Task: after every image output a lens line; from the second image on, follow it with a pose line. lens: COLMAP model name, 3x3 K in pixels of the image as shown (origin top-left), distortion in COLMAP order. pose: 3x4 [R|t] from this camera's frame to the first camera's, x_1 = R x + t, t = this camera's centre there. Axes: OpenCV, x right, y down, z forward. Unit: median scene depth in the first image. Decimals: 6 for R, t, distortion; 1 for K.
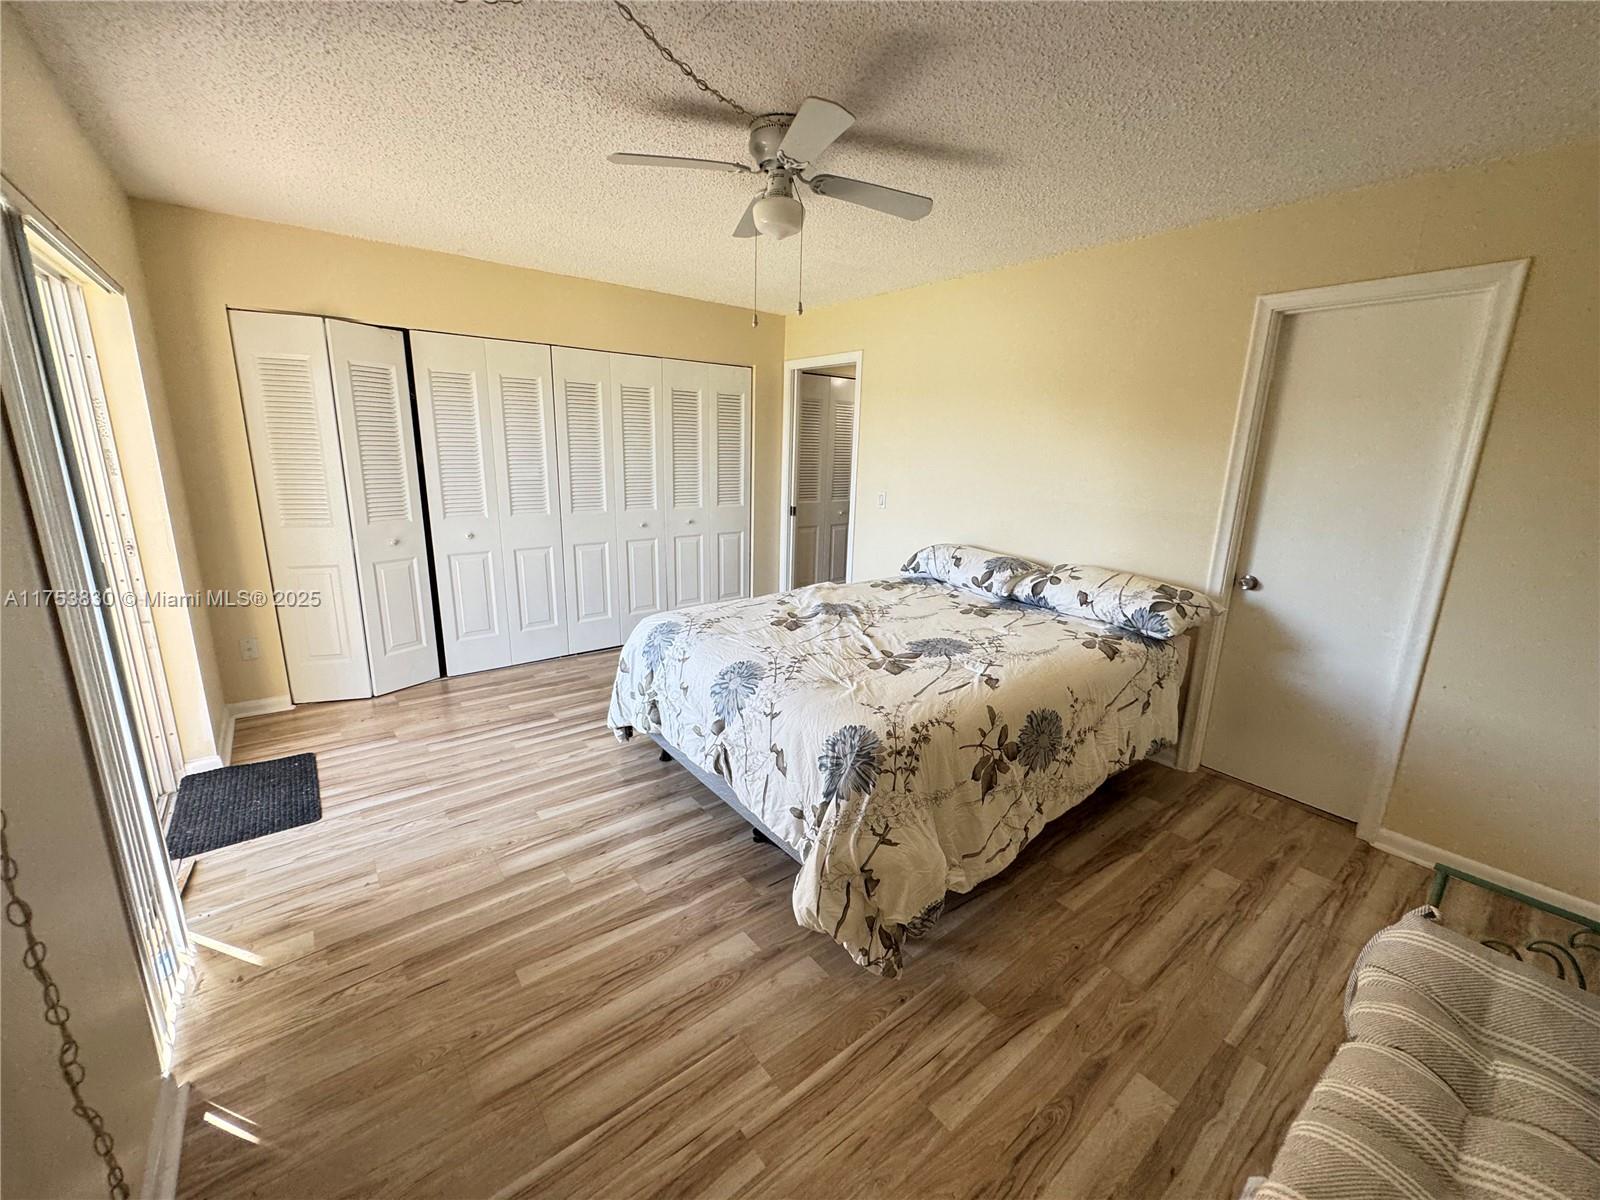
lens RADIAL K [[635.8, 0, 793.4], [0, 635.8, 590.2], [0, 0, 1]] dist [0.001306, -0.000057]
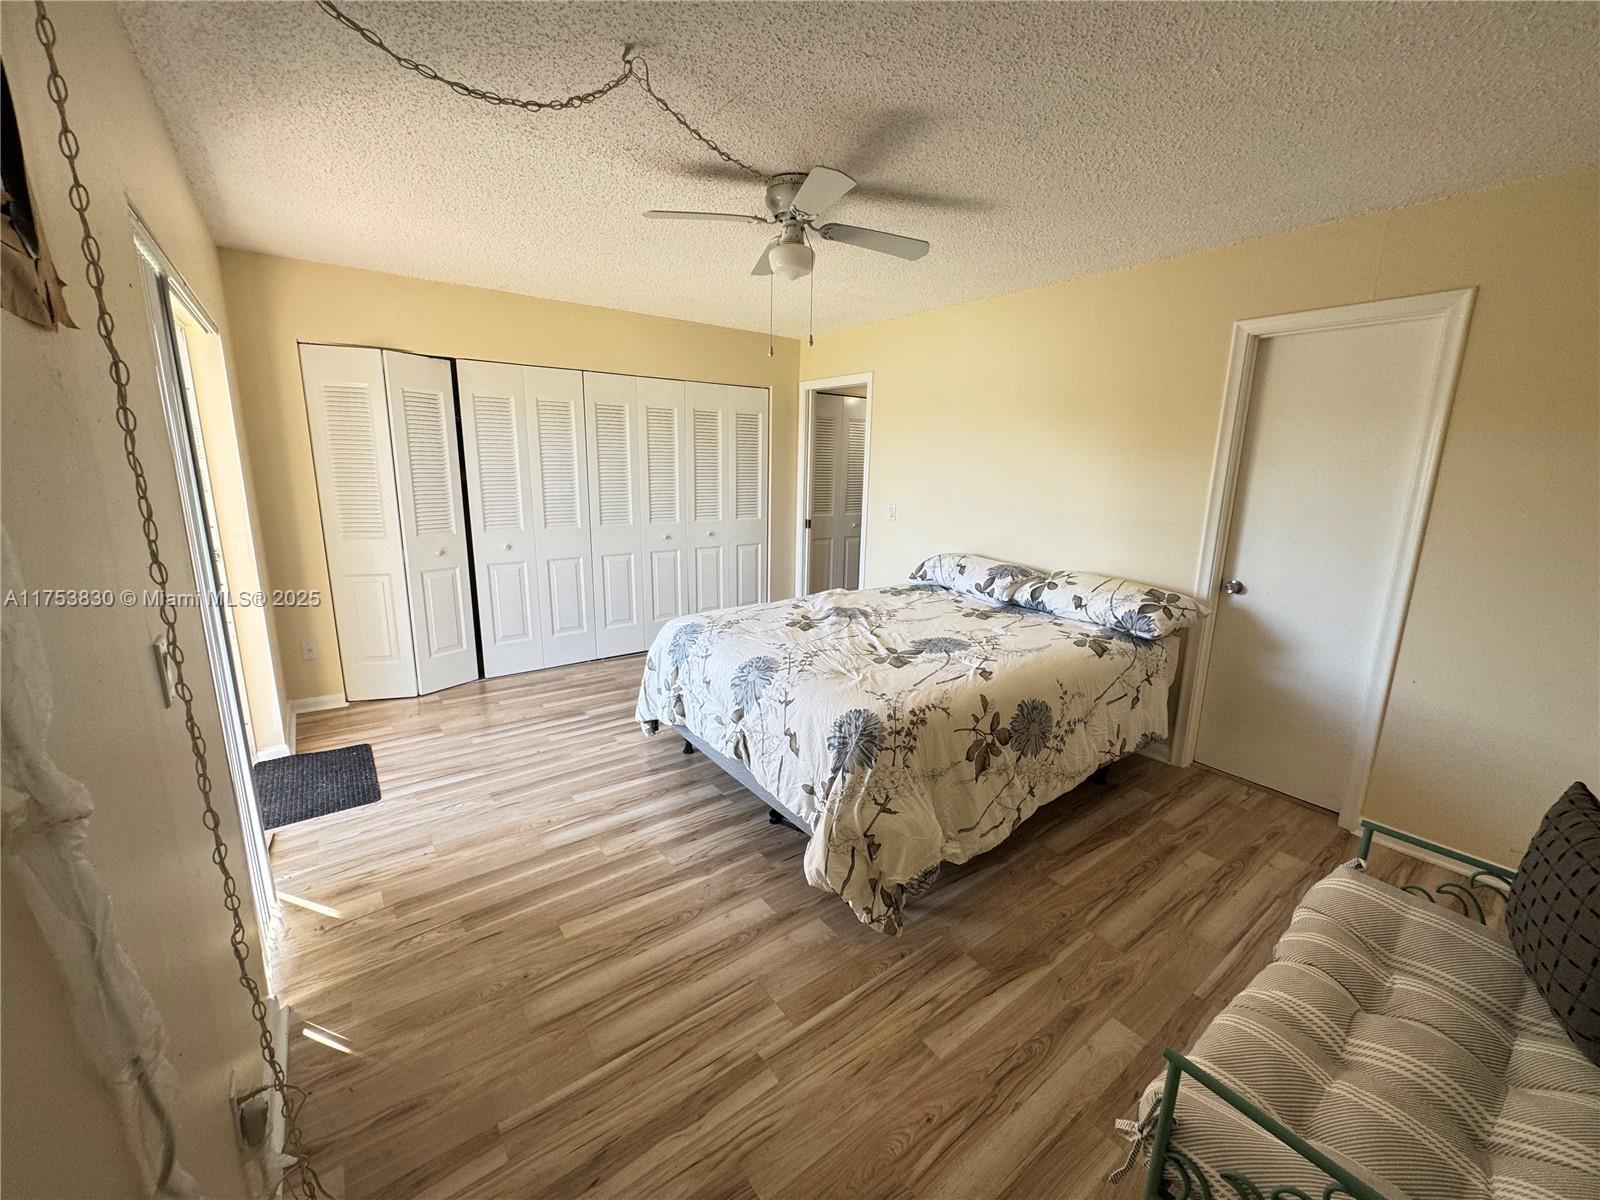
lens RADIAL K [[635.8, 0, 793.4], [0, 635.8, 590.2], [0, 0, 1]] dist [0.001306, -0.000057]
pose [[0.999617, -0.001363, -0.027629, 0.009755], [0.000703, 0.999714, -0.023897, 0.024588], [0.027654, 0.023869, 0.999333, -0.111536]]
